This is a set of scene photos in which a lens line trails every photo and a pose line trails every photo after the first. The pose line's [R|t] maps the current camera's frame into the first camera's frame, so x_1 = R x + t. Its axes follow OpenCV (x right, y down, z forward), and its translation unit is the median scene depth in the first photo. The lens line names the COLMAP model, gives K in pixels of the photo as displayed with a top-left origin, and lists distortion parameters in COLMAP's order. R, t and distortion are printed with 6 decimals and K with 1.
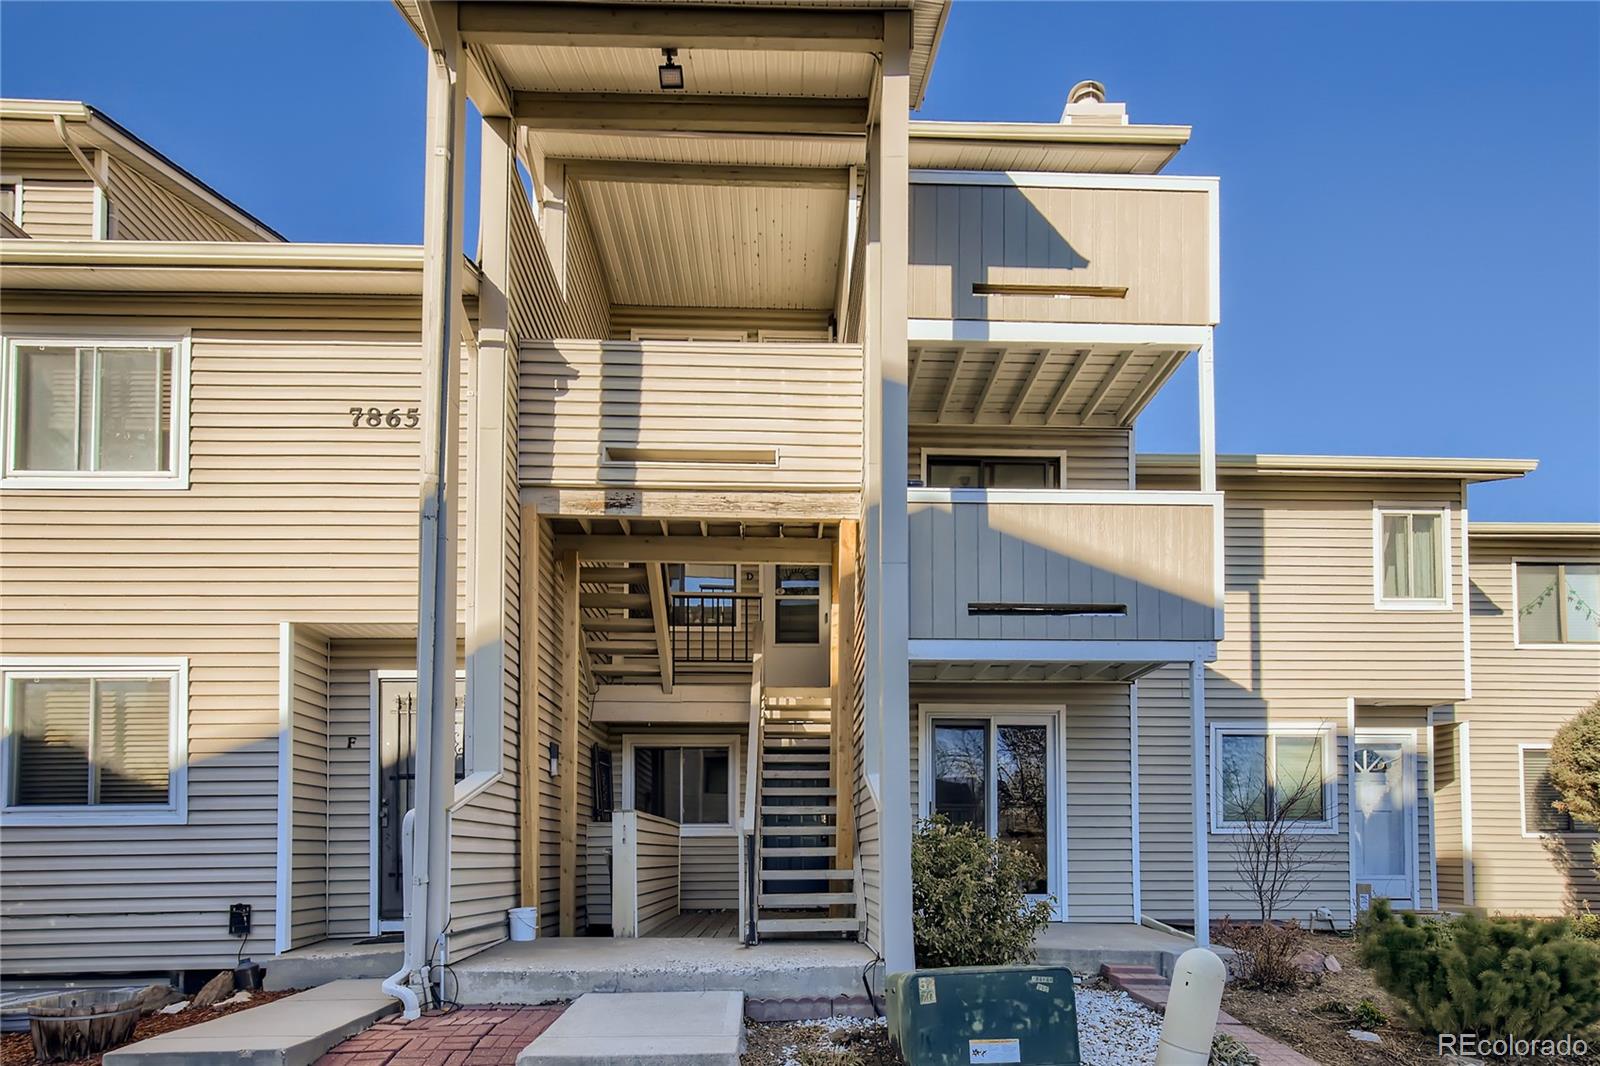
lens RADIAL K [[736.0, 0, 807.6], [0, 736.0, 532.8], [0, 0, 1]] dist [0.001883, 0.004958]
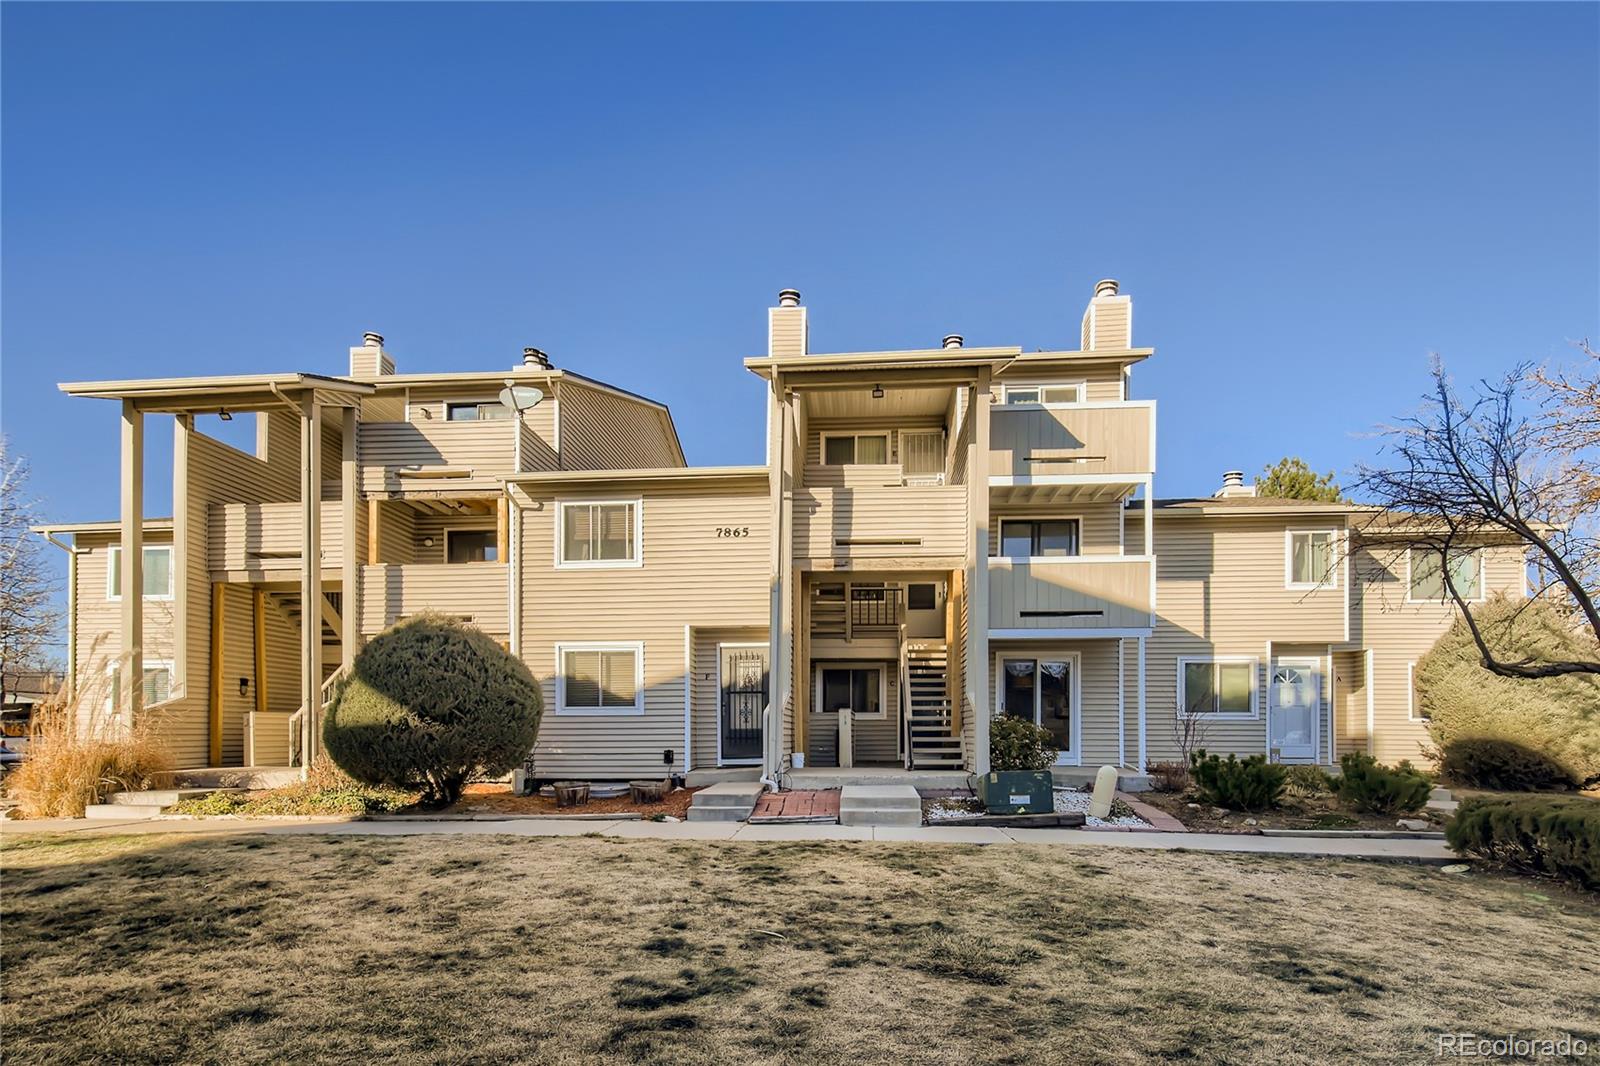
lens RADIAL K [[739.7, 0, 813.3], [0, 739.7, 582.7], [0, 0, 1]] dist [0.022821, 0.000156]
pose [[0.993753, -0.019277, -0.109922, -0.109308], [0.042230, 0.976681, 0.210502, -0.406184], [0.103301, -0.213829, 0.971394, -0.940134]]
